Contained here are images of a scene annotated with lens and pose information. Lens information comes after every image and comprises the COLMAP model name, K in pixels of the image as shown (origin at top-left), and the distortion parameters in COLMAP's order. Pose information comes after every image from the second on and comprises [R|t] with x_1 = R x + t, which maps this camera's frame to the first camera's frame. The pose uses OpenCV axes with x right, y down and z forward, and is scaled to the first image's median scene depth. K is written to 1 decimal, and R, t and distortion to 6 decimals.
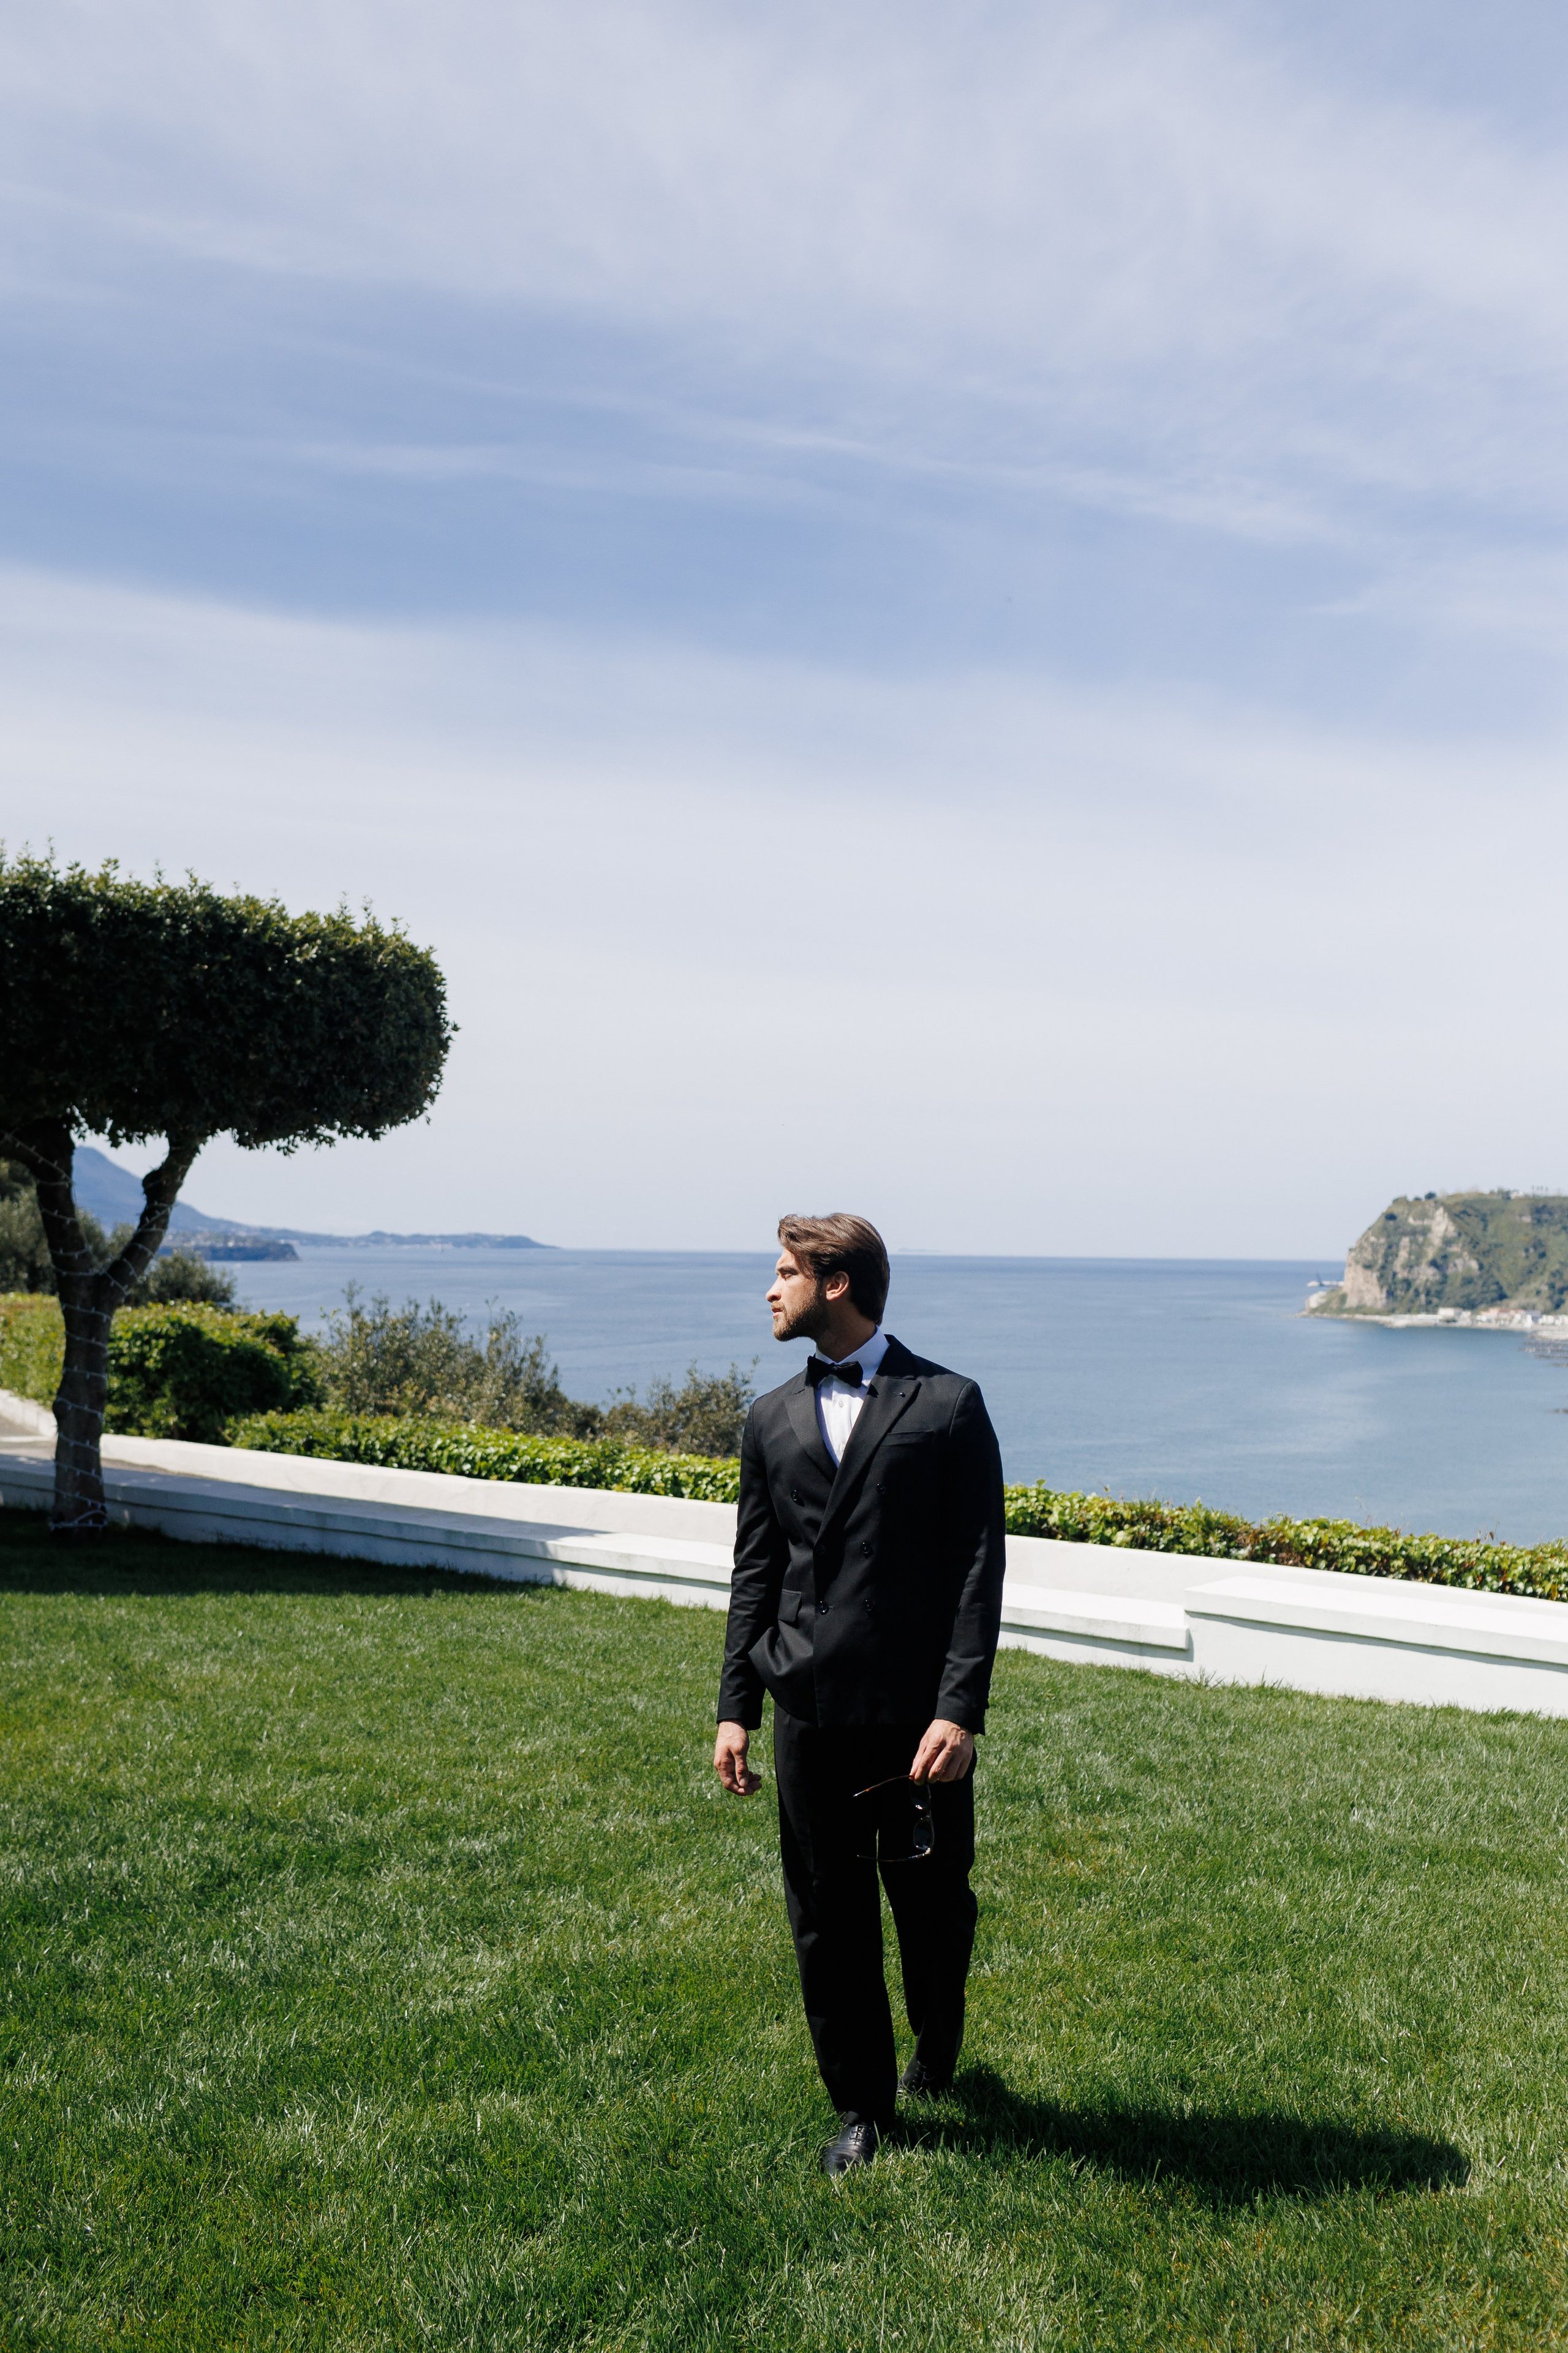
lens RADIAL K [[2411.2, 0, 781.2], [0, 2411.2, 1161.3], [0, 0, 1]] dist [0.009973, 0.000000]
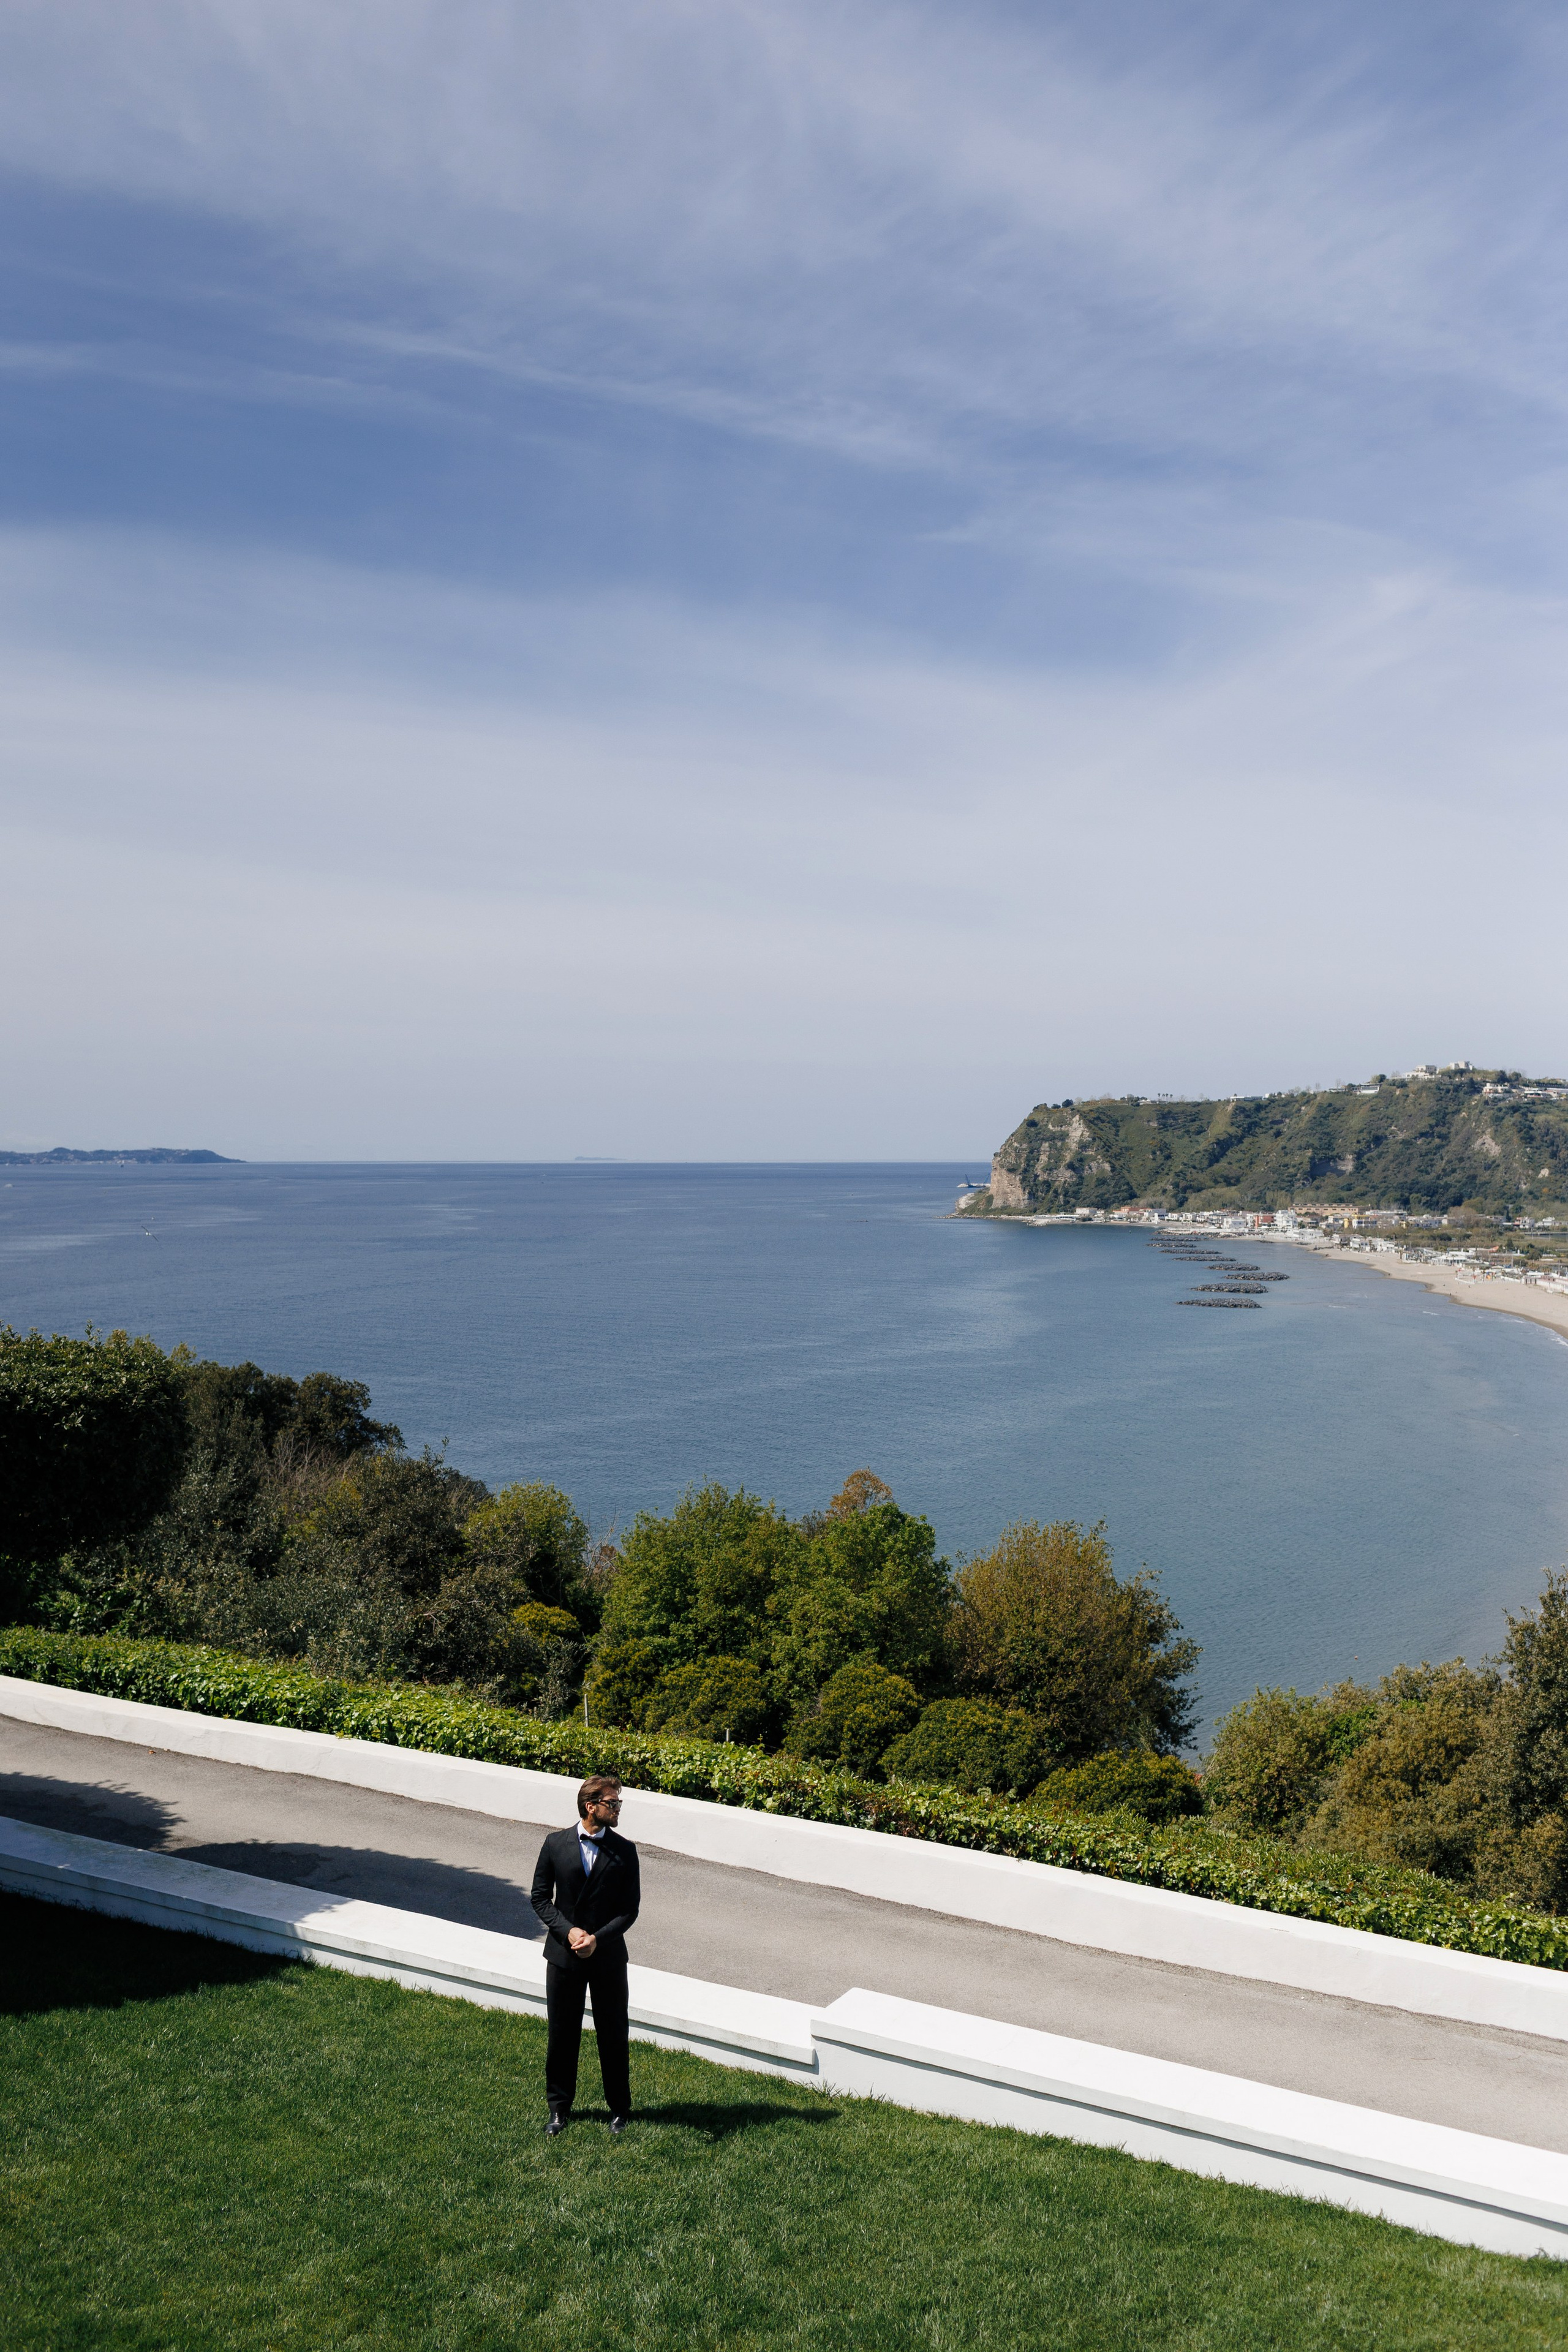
lens RADIAL K [[2293.7, 0, 793.3], [0, 2293.7, 1182.6], [0, 0, 1]] dist [0.008384, 0.000000]
pose [[0.989664, -0.014554, 0.142668, -0.006895], [0.007687, 0.998790, 0.048568, -0.216791], [-0.143202, -0.046969, 0.988578, -0.123544]]
